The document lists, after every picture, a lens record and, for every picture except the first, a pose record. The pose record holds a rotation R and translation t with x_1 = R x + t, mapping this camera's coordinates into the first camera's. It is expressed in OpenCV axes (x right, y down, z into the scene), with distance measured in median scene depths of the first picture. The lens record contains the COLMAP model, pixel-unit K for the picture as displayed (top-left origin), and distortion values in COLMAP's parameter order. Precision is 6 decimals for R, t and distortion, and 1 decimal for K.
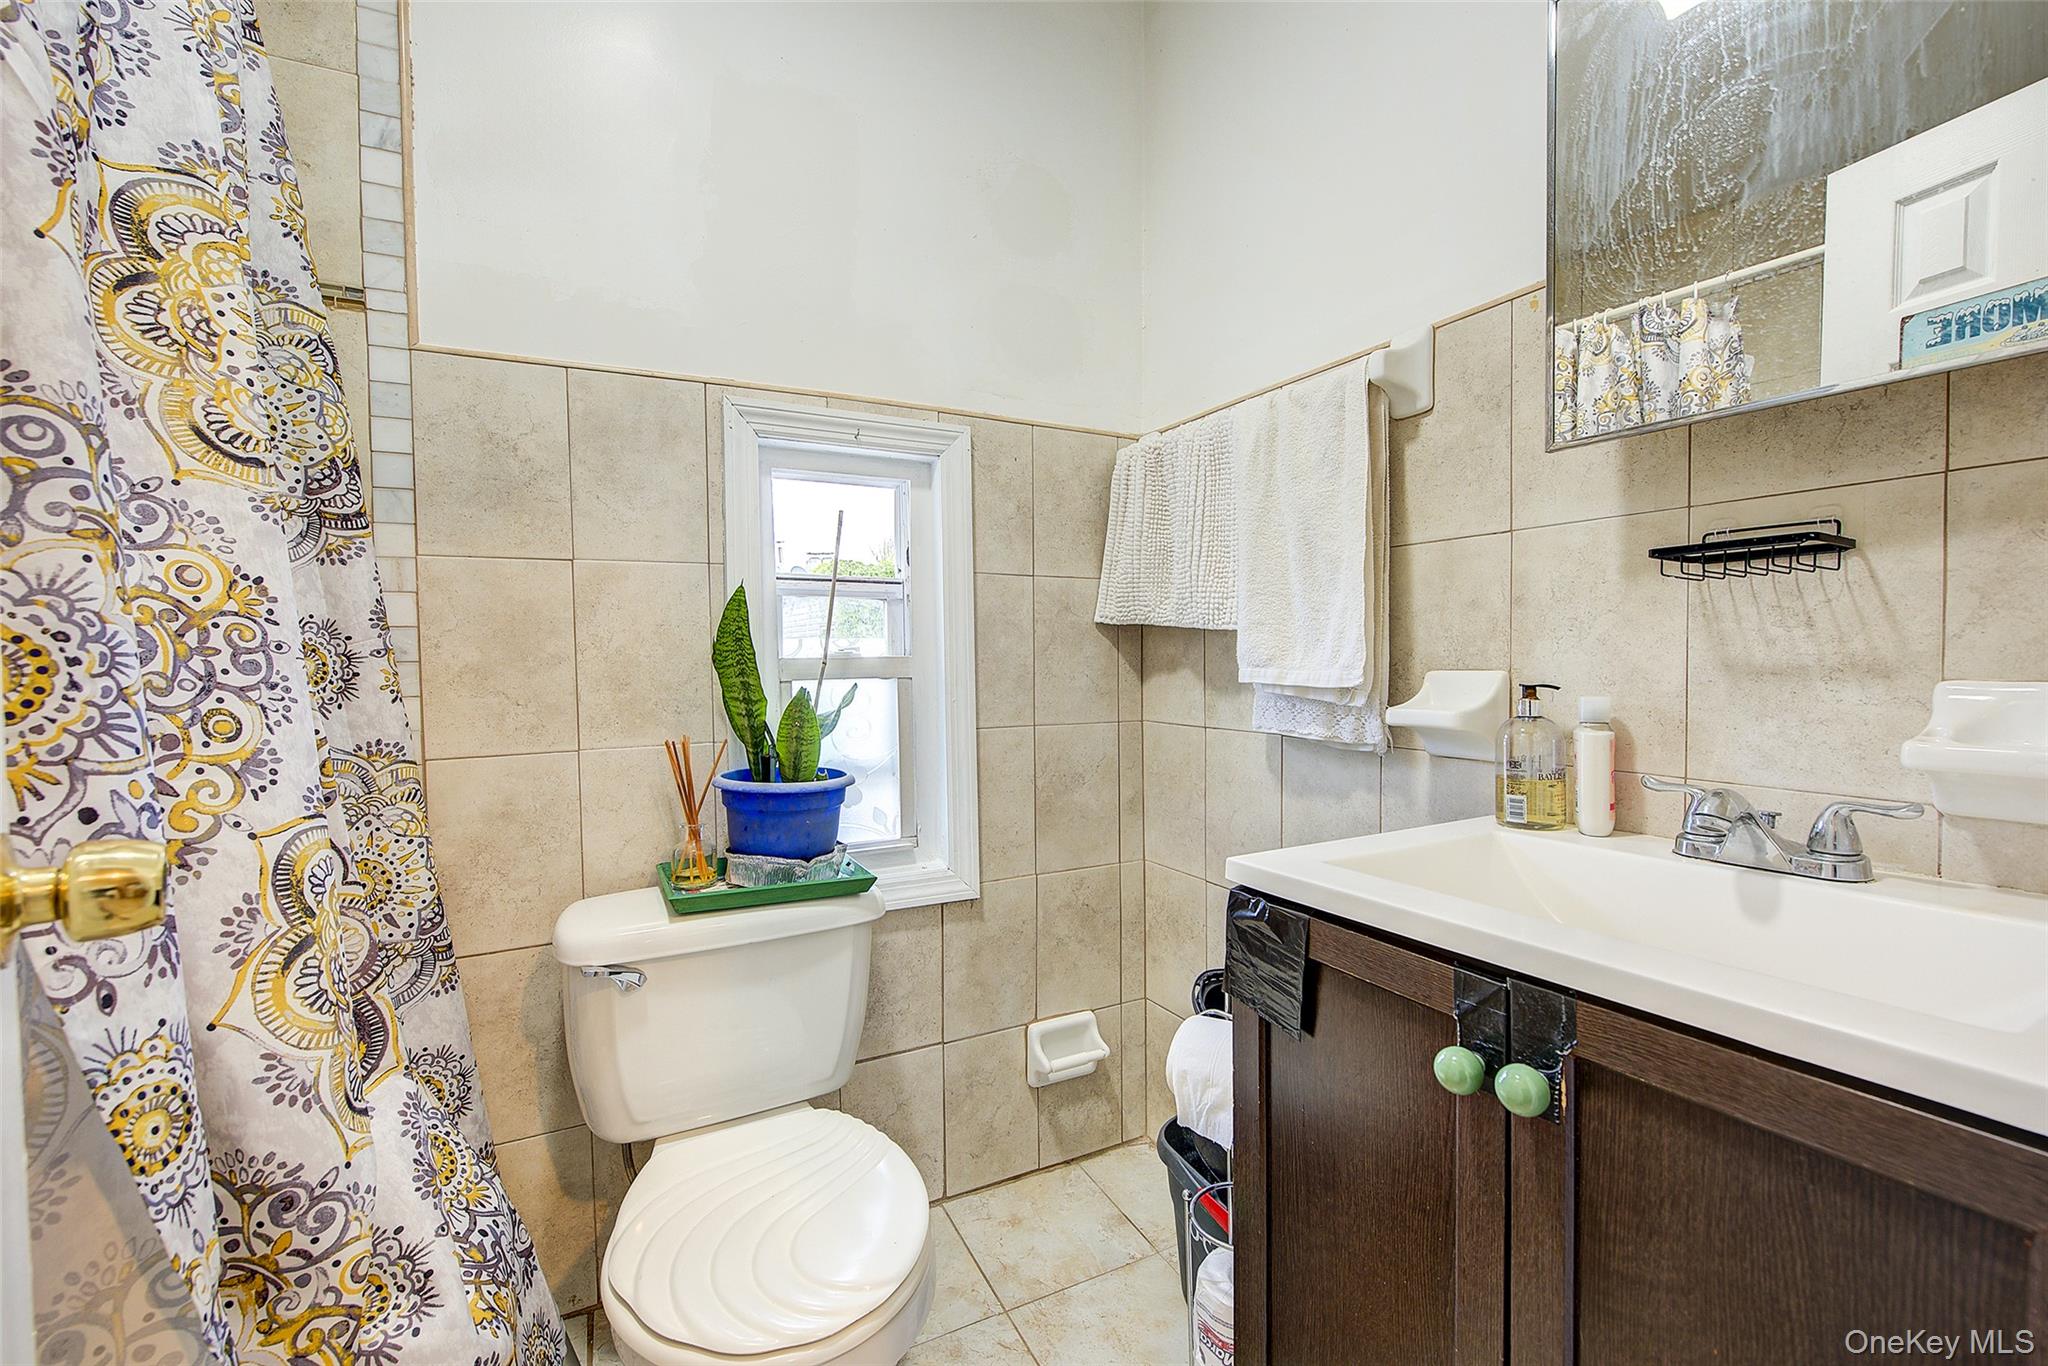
lens RADIAL K [[857.4, 0, 1025.8], [0, 857.4, 682.9], [0, 0, 1]] dist [0.003622, -0.002957]
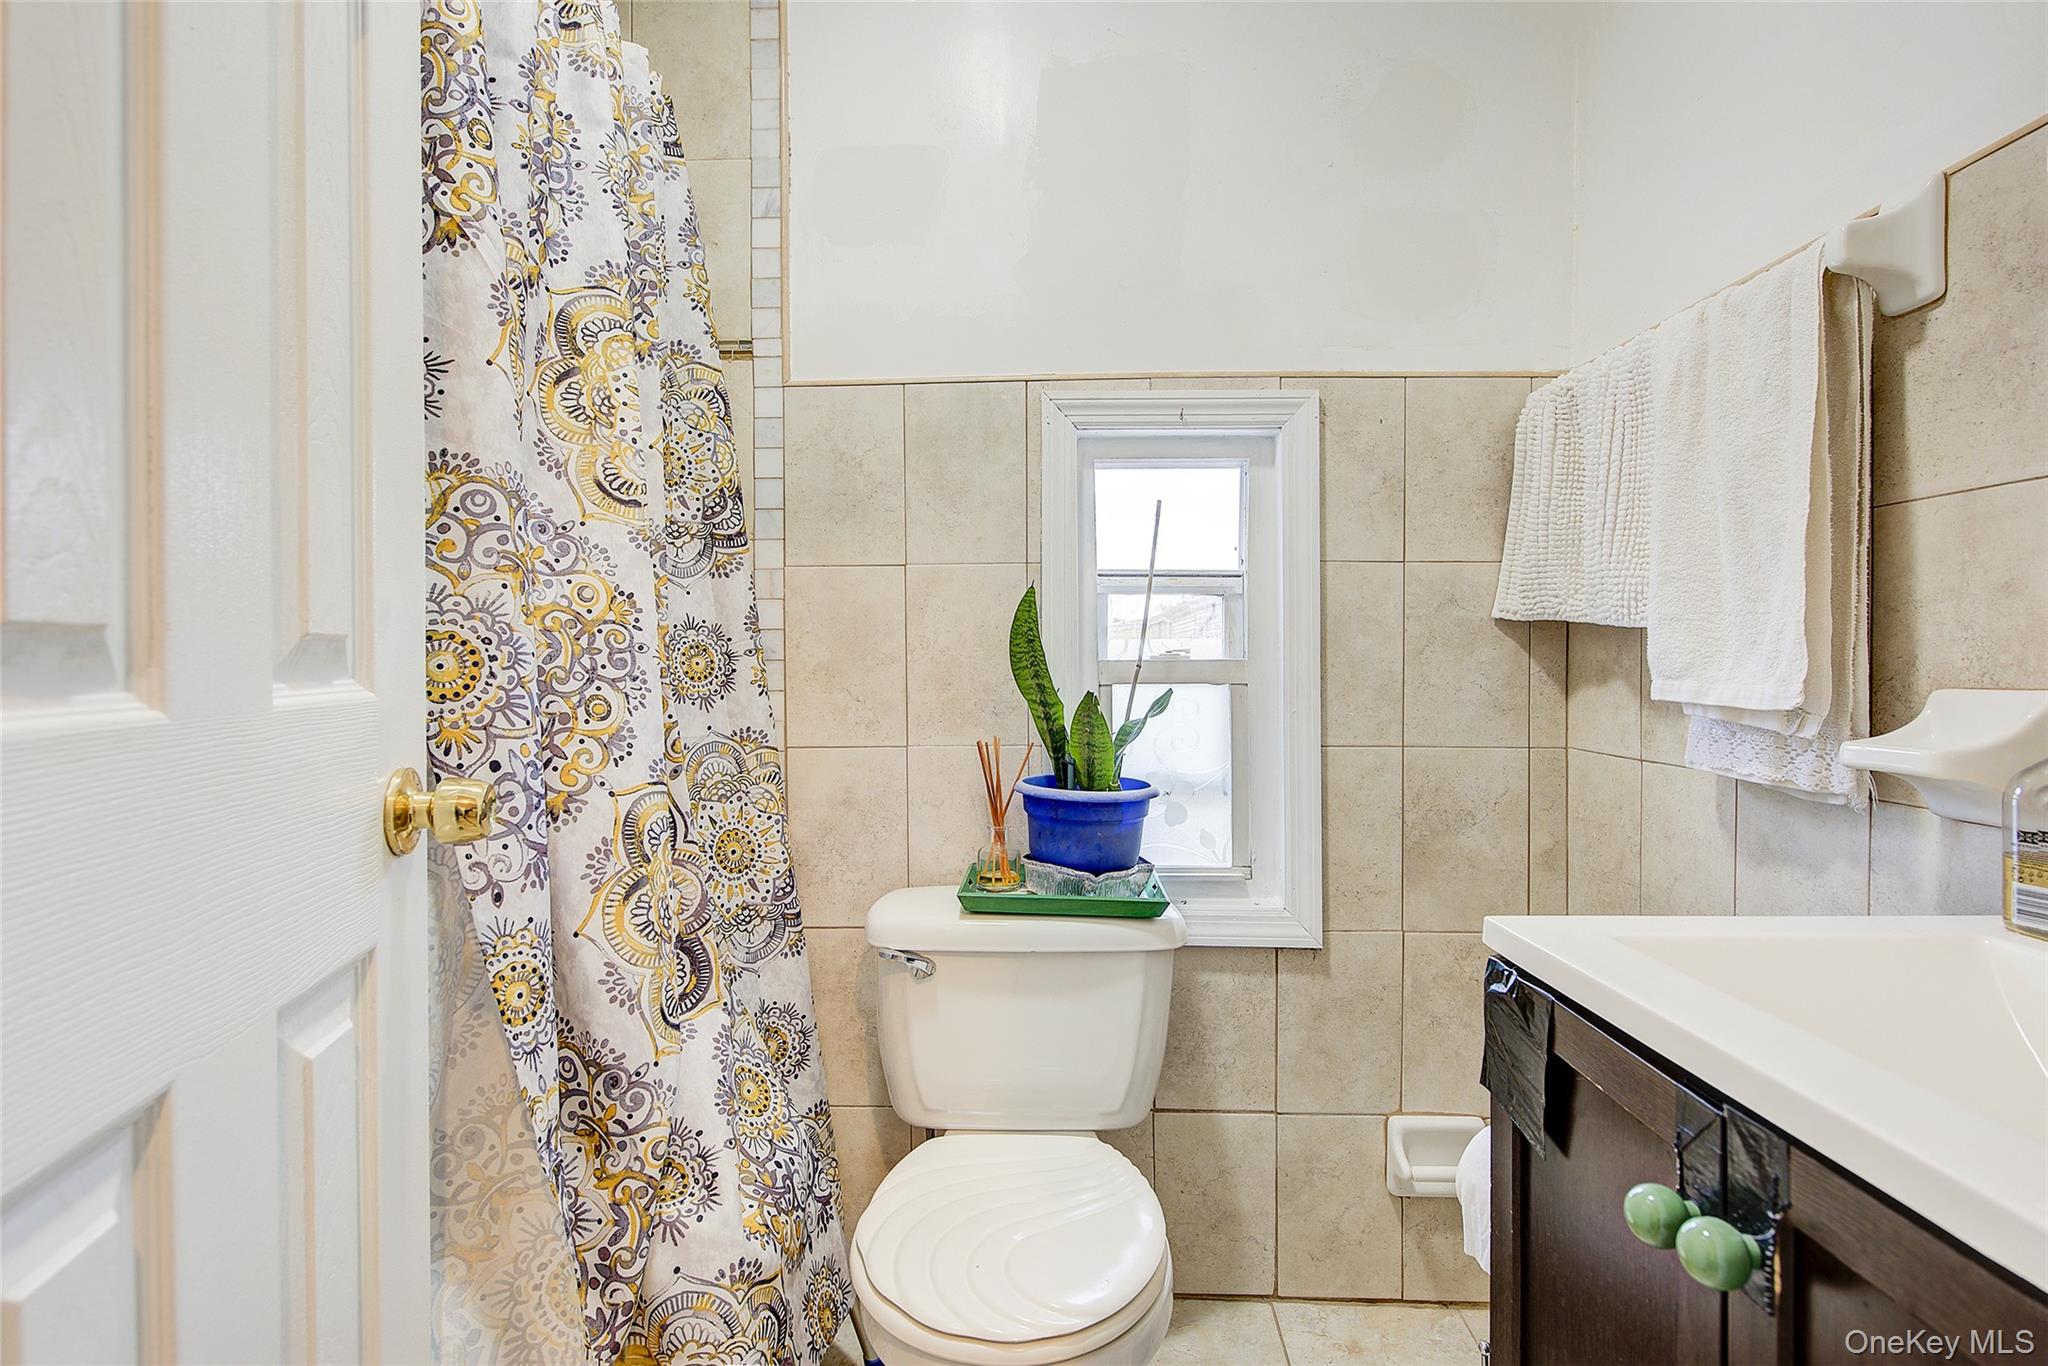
lens RADIAL K [[1029.2, 0, 1022.6], [0, 1029.2, 672.6], [0, 0, 1]] dist [0.005223, -0.003954]
pose [[0.875351, 0.015957, -0.483224, 0.231671], [-0.023733, 0.999668, -0.009982, -0.002177], [0.482904, 0.020206, 0.875440, -0.037861]]
